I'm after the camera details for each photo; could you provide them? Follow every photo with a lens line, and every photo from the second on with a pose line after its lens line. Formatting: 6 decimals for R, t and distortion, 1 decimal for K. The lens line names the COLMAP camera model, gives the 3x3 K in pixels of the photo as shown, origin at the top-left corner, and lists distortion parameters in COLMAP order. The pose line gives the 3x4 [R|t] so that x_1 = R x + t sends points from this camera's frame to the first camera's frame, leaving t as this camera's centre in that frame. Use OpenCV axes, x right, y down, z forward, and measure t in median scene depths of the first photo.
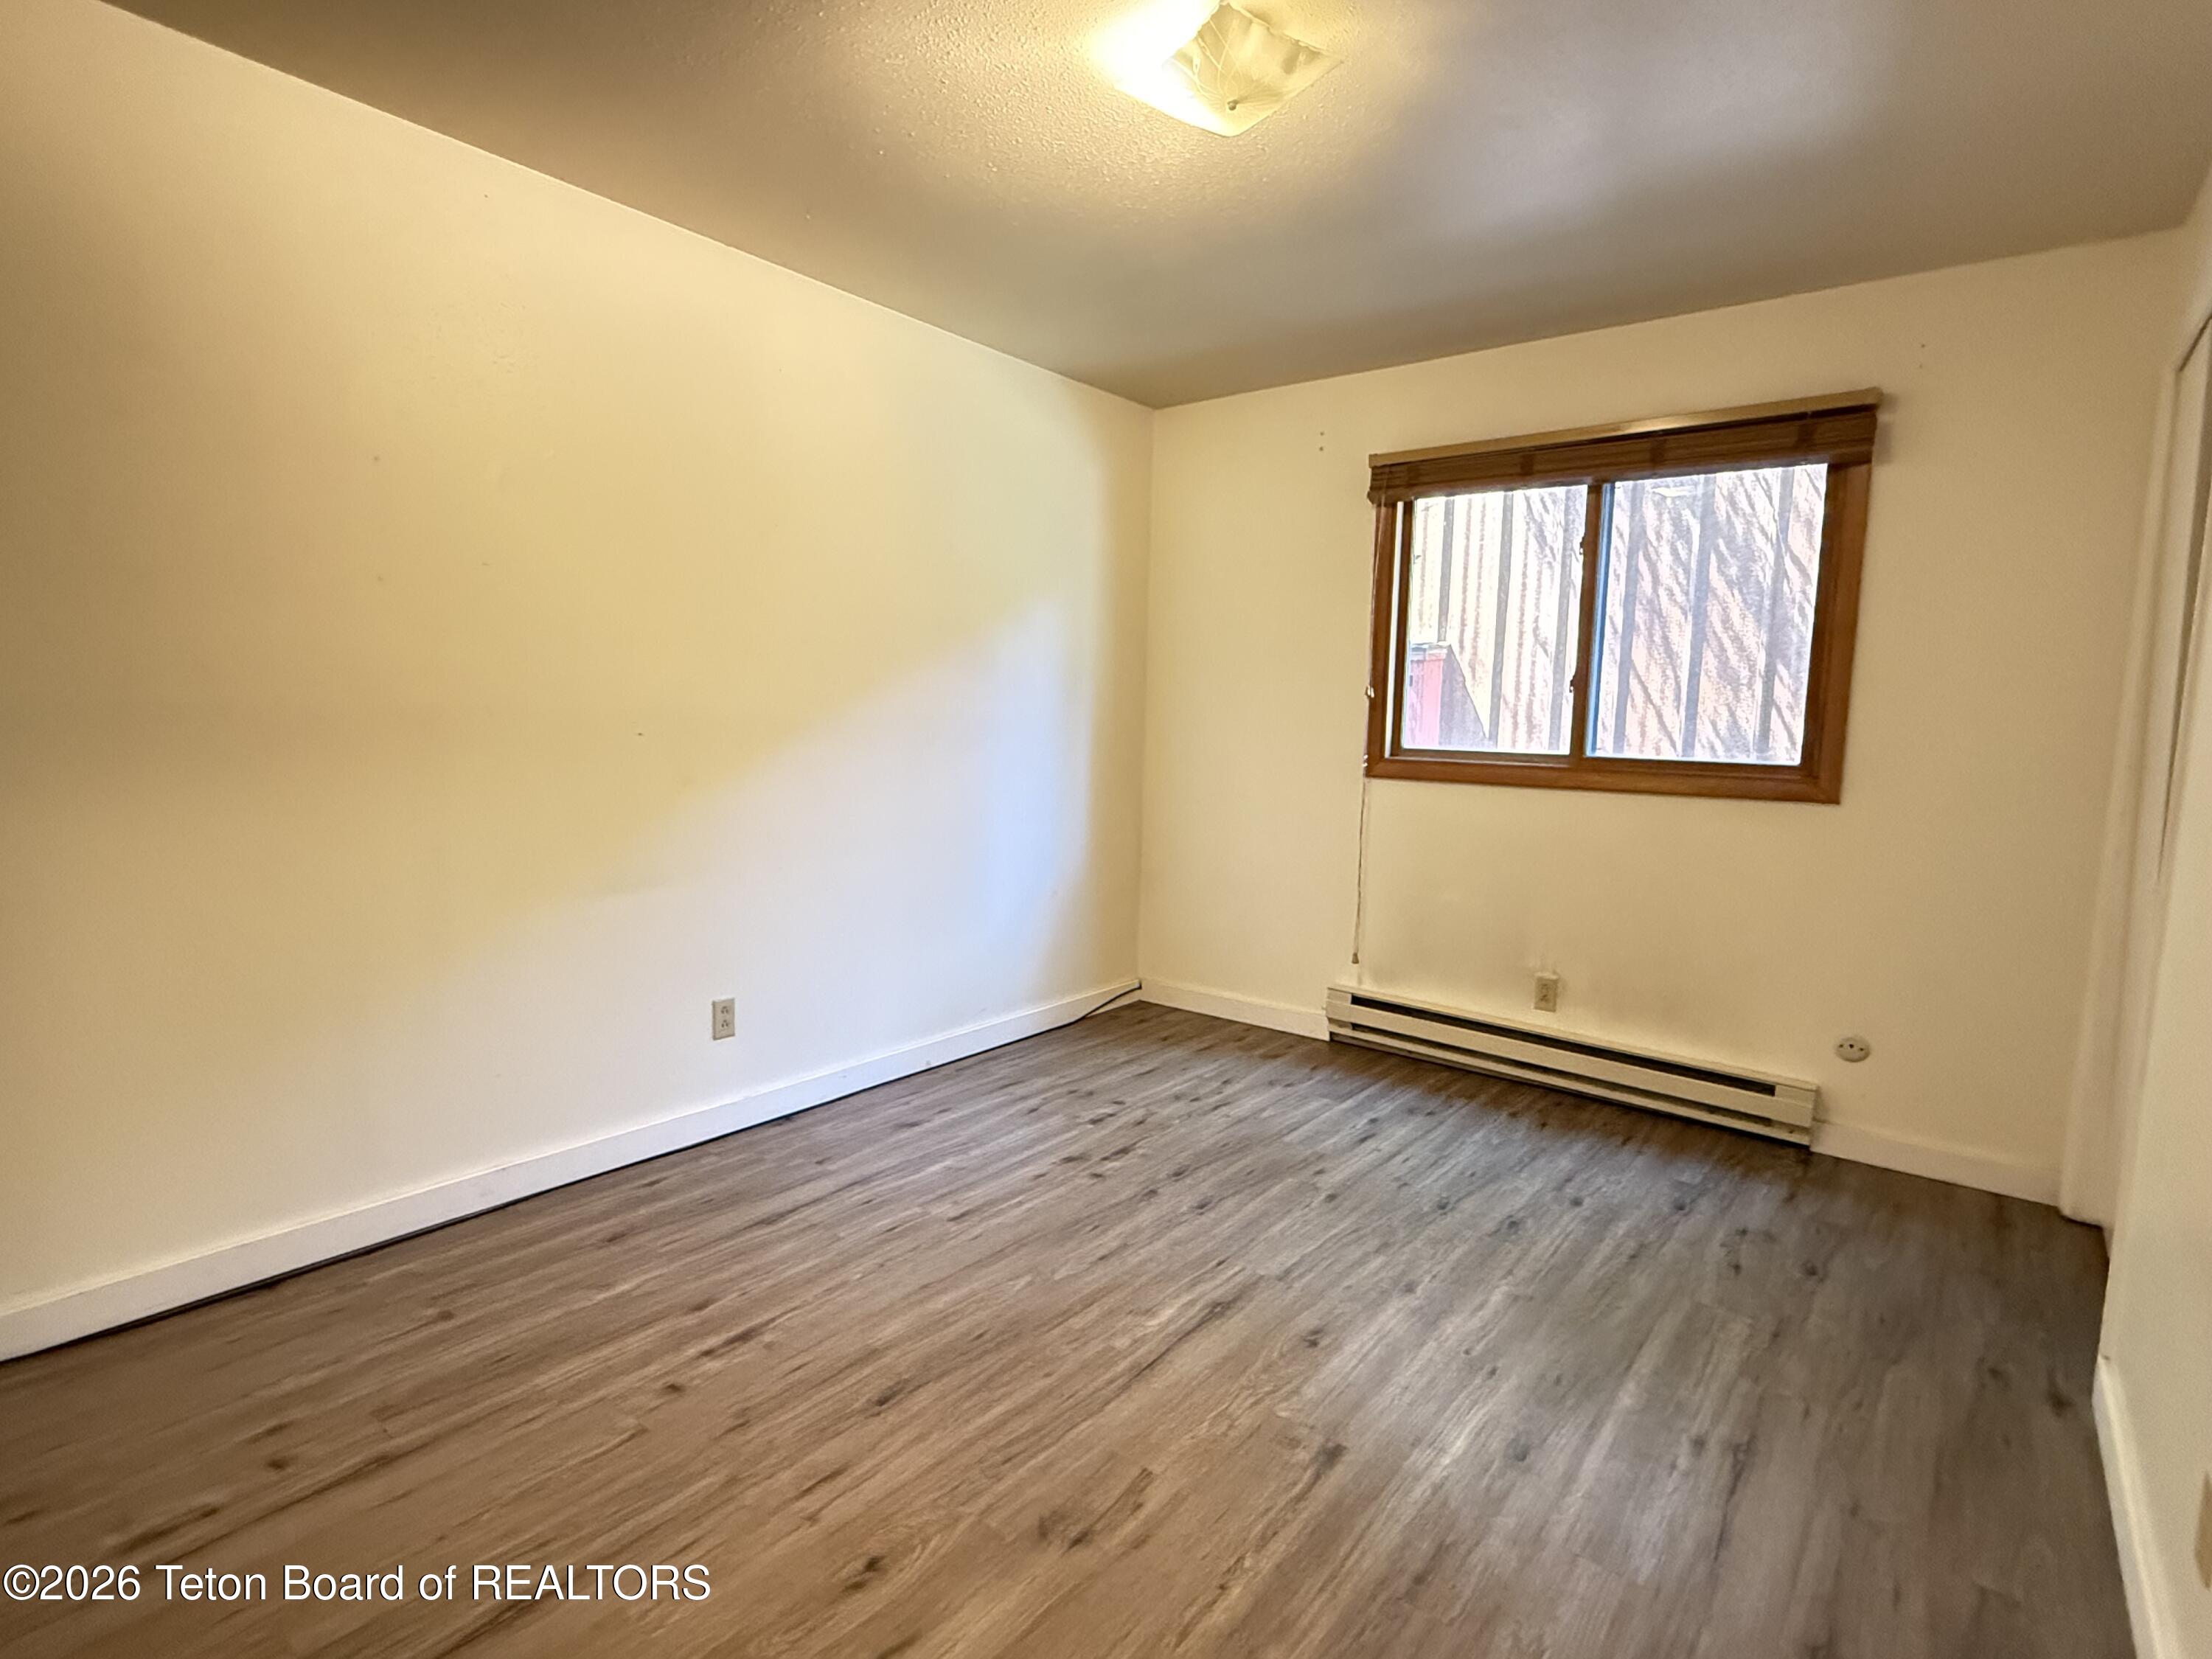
lens RADIAL K [[1099.0, 0, 1100.7], [0, 1099.0, 815.1], [0, 0, 1]] dist [-0.004276, -0.000118]
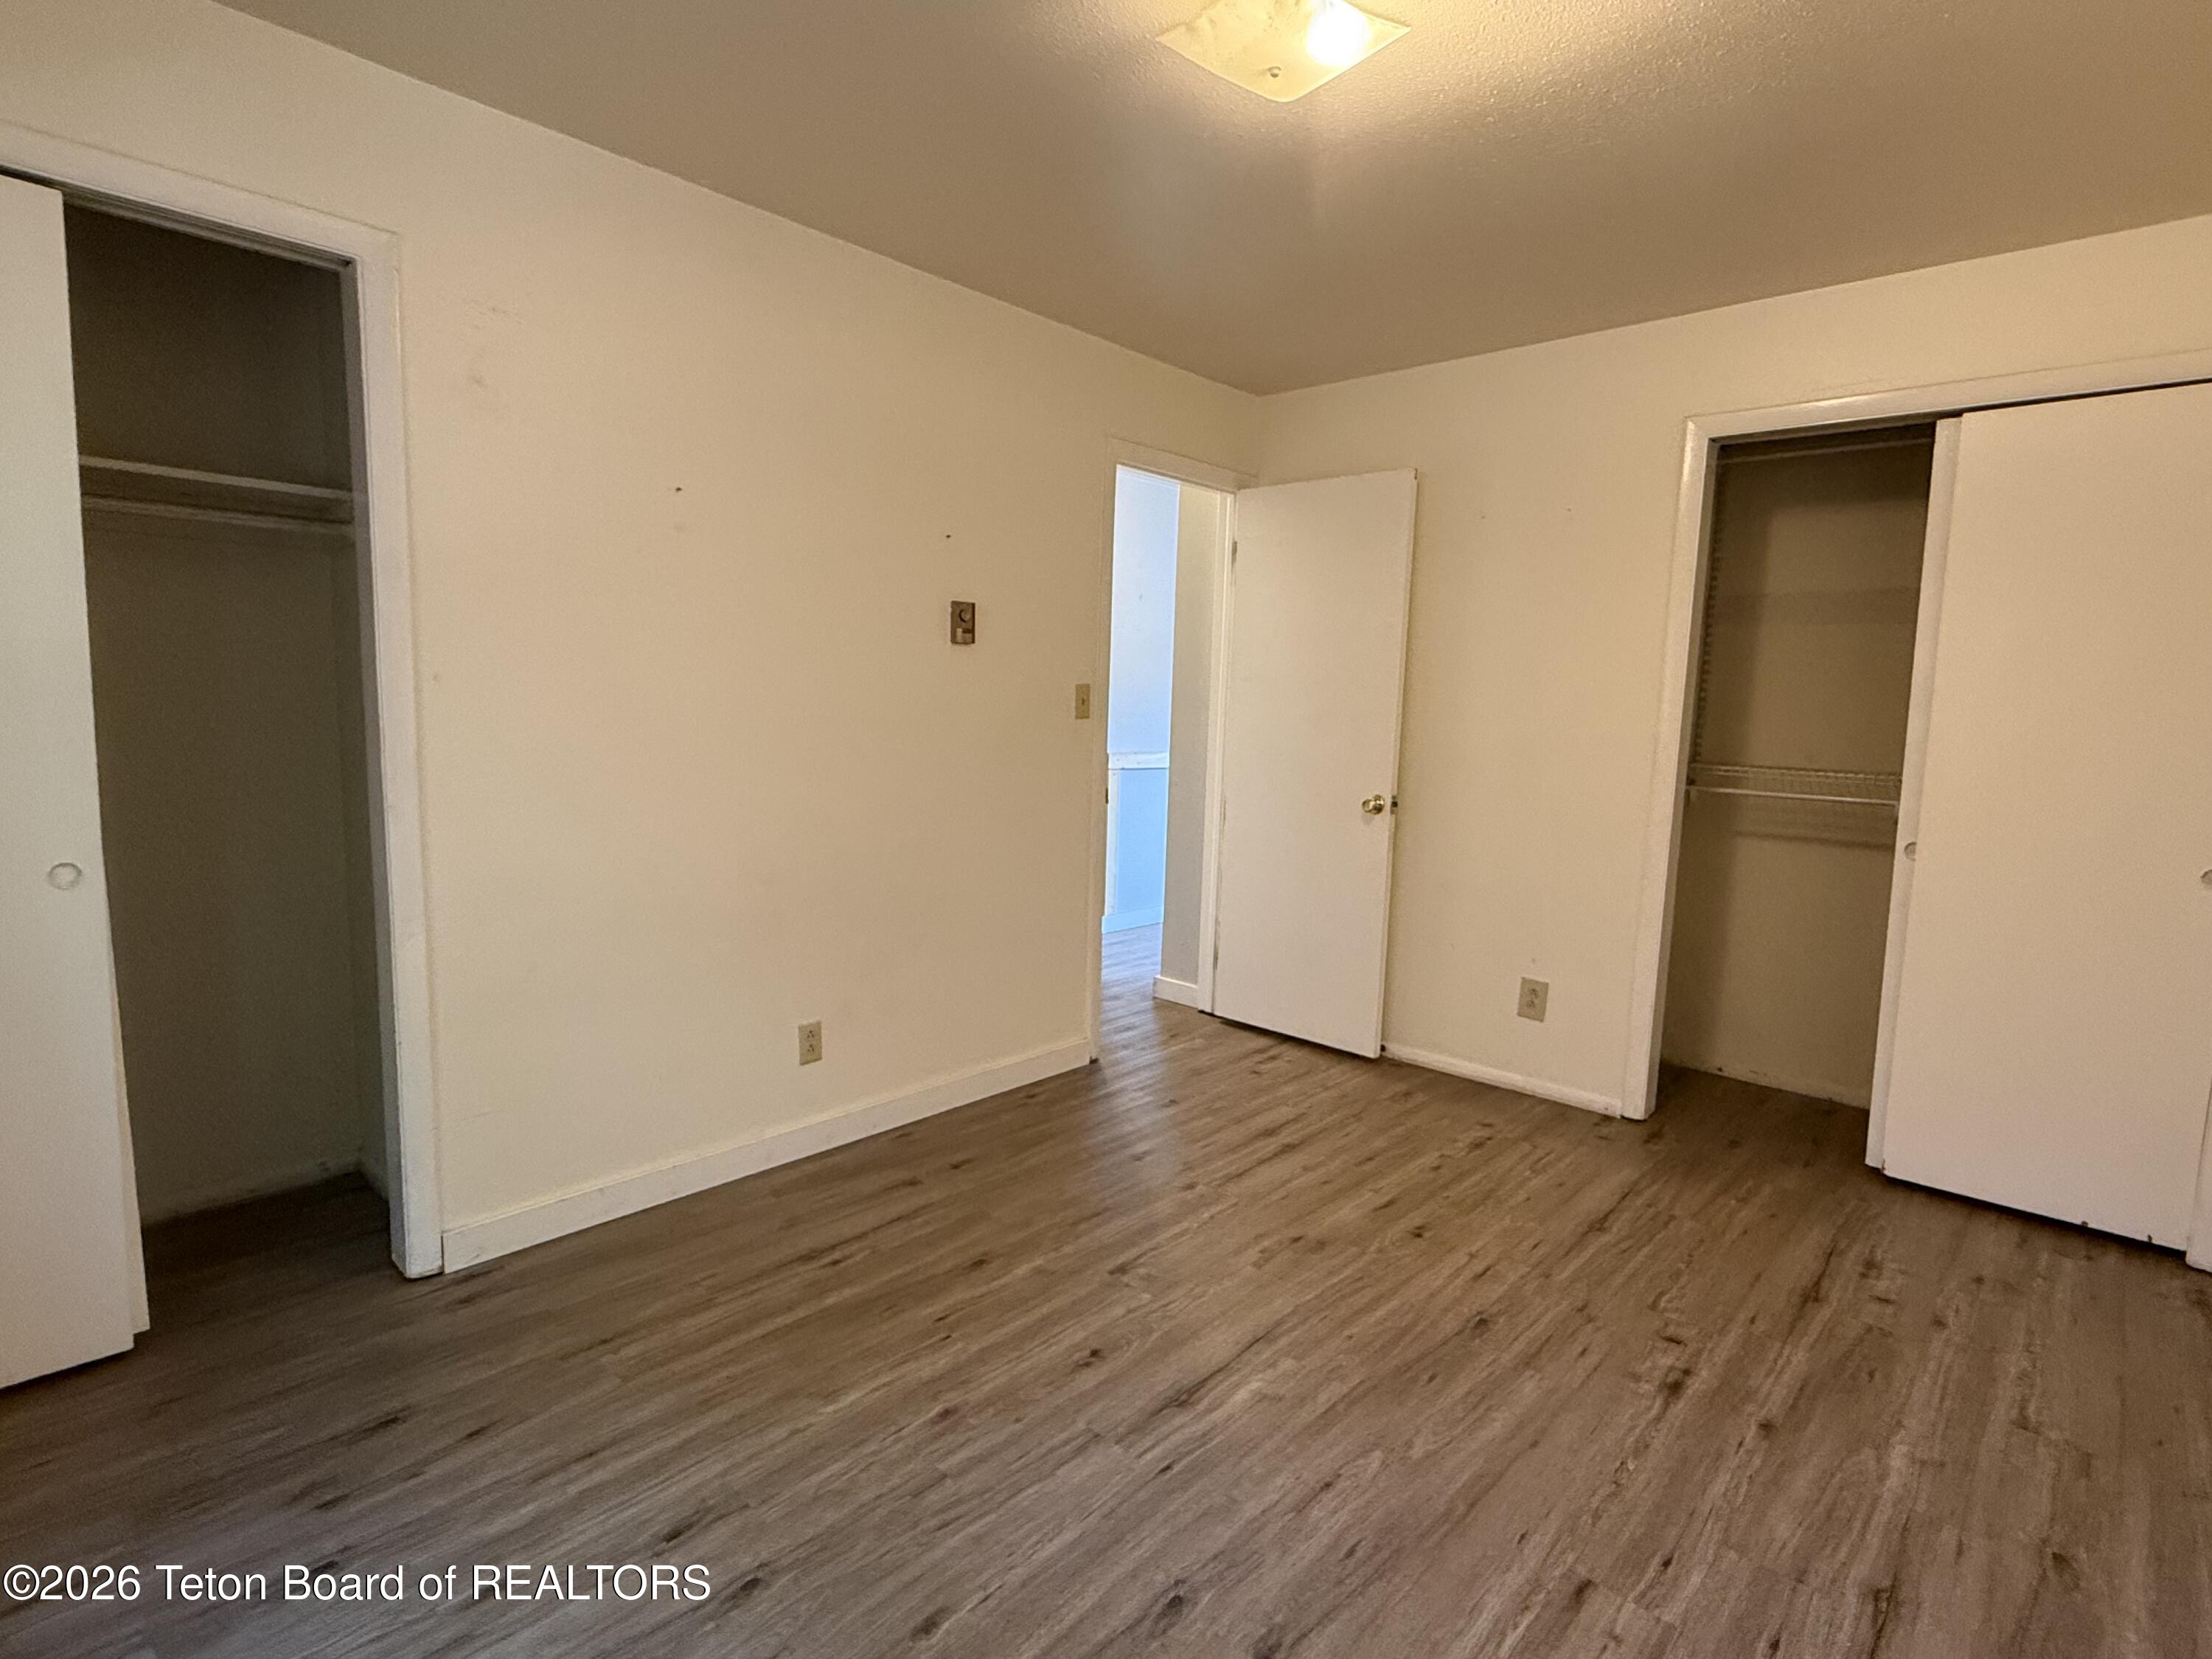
lens RADIAL K [[1096.7, 0, 1105.4], [0, 1096.7, 831.5], [0, 0, 1]] dist [0.002066, -0.000078]
pose [[-0.995872, -0.061609, 0.066654, 0.141537], [-0.046078, 0.975847, 0.213540, -0.191803], [-0.078200, 0.209587, -0.974658, 1.816785]]
